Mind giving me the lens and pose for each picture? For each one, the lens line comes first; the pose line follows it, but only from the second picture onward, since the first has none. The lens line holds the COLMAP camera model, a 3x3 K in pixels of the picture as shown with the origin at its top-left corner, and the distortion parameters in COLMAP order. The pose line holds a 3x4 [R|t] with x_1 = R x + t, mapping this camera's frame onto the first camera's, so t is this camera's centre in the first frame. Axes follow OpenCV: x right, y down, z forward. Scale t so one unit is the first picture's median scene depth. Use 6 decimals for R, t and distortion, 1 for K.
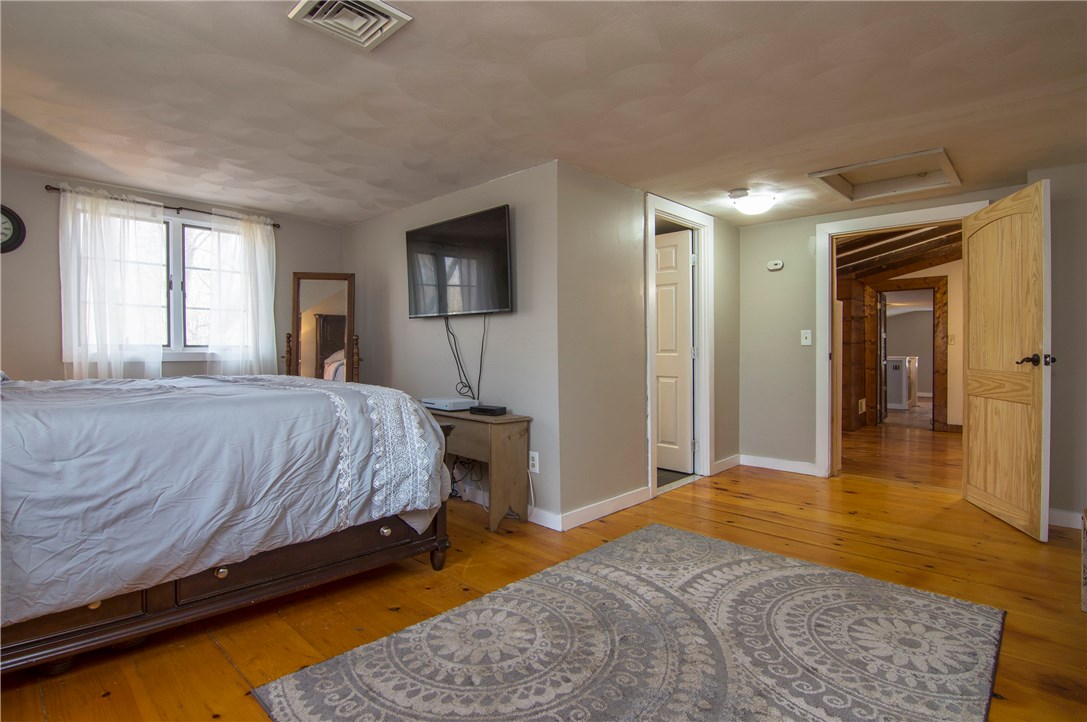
lens RADIAL K [[540.3, 0, 547.4], [0, 540.3, 343.9], [0, 0, 1]] dist [-0.003699, -0.001463]
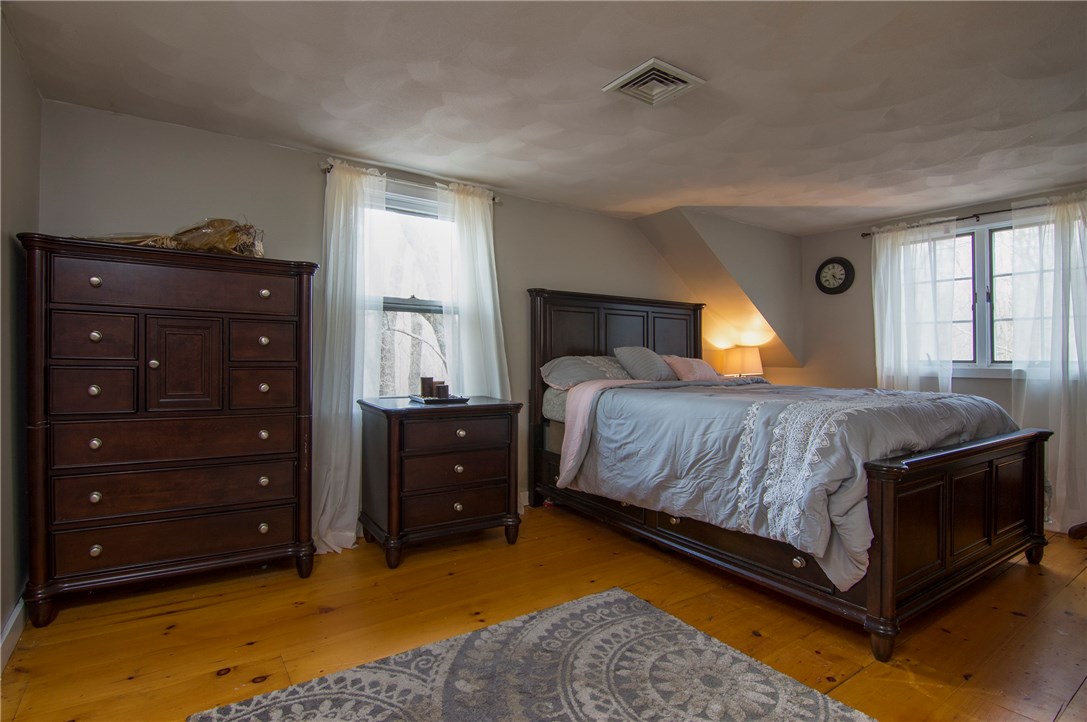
lens RADIAL K [[540.3, 0, 539.6], [0, 540.3, 365.7], [0, 0, 1]] dist [-0.003699, -0.001463]
pose [[-0.201695, 0.001987, -0.979446, 0.747920], [-0.002809, 0.999993, 0.002607, 0.020108], [0.979444, 0.003277, -0.201688, 0.846744]]
